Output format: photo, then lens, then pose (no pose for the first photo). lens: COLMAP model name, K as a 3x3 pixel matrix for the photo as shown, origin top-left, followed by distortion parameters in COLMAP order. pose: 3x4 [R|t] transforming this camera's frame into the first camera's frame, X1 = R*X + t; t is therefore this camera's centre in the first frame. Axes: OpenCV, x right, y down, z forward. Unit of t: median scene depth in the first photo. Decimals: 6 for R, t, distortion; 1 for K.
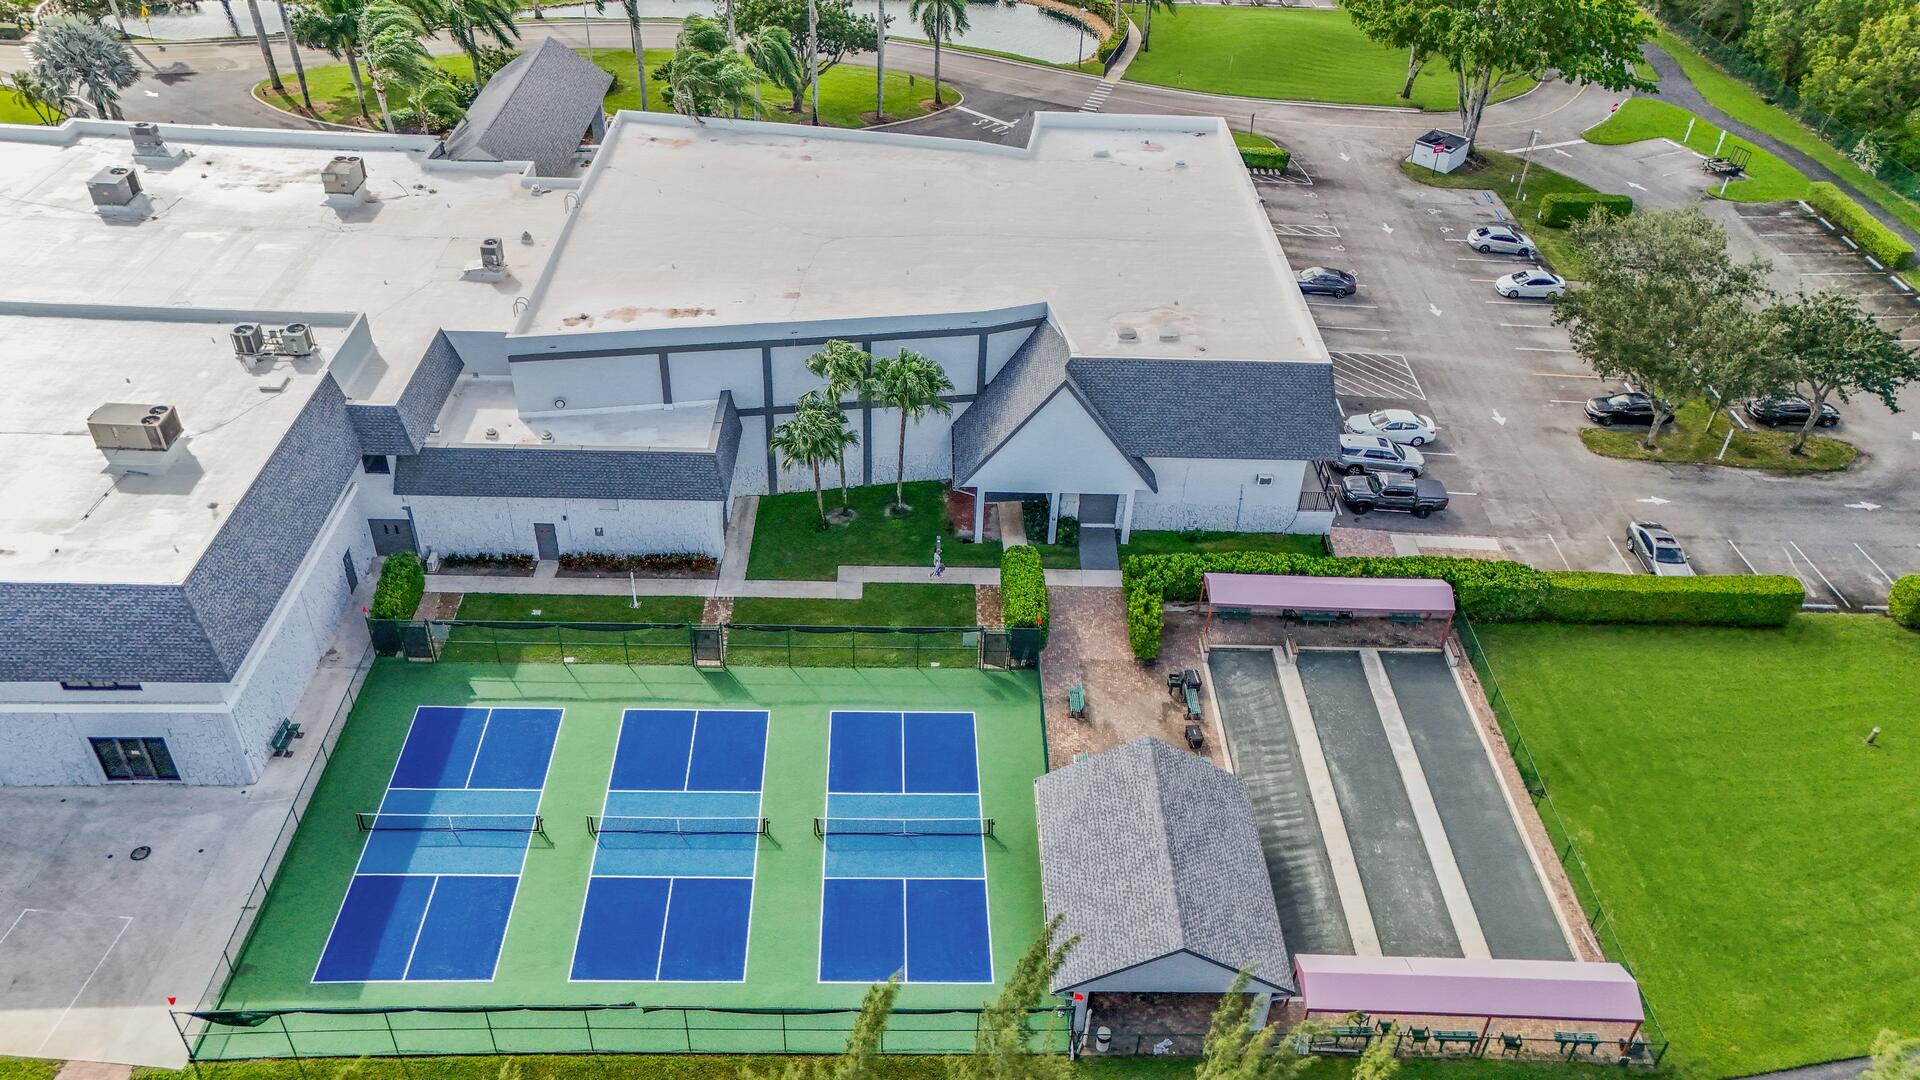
lens RADIAL K [[1441.4, 0, 948.4], [0, 1441.4, 539.7], [0, 0, 1]] dist [-0.003164, 0.172579]
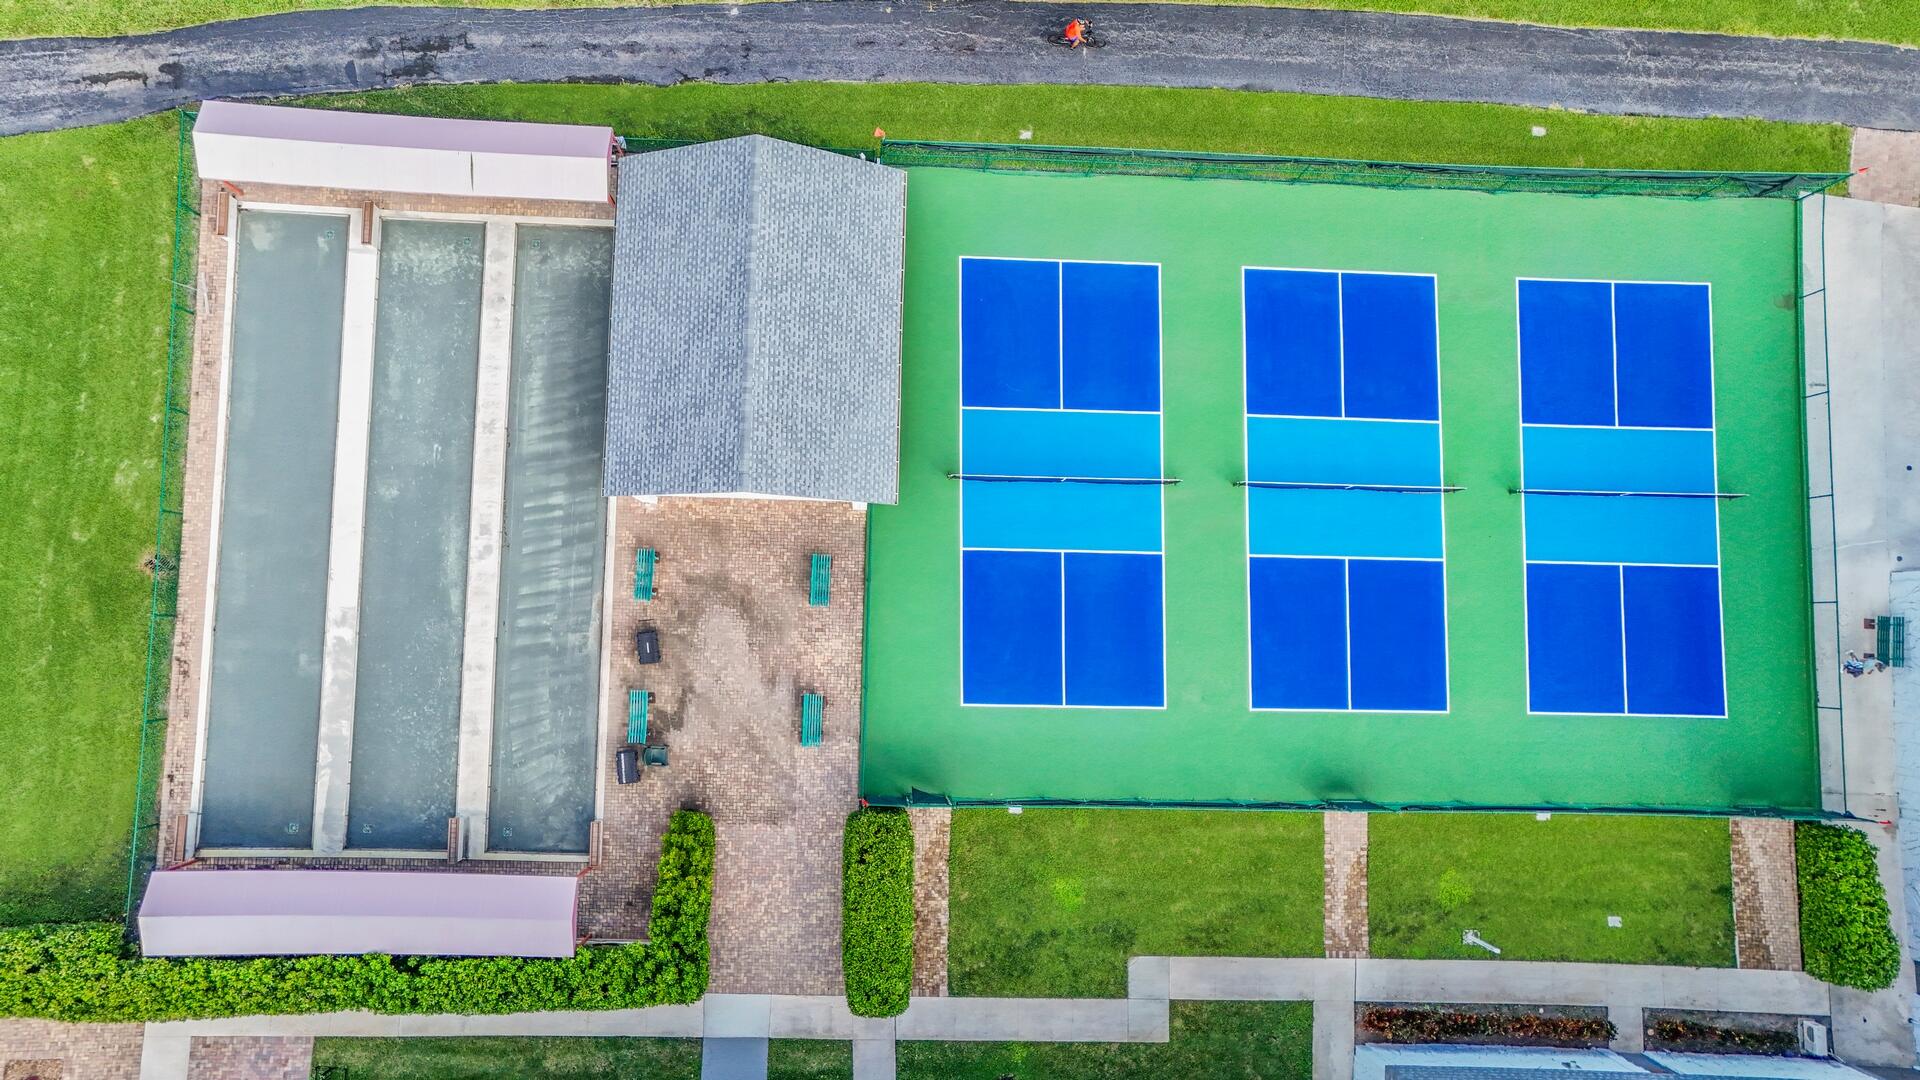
lens RADIAL K [[1441.4, 0, 948.4], [0, 1441.4, 539.7], [0, 0, 1]] dist [-0.003164, 0.172579]
pose [[-0.994327, -0.037034, -0.099715, 0.096589], [-0.062602, -0.554153, 0.830057, -0.415495], [-0.085997, 0.831591, 0.548691, 0.553164]]
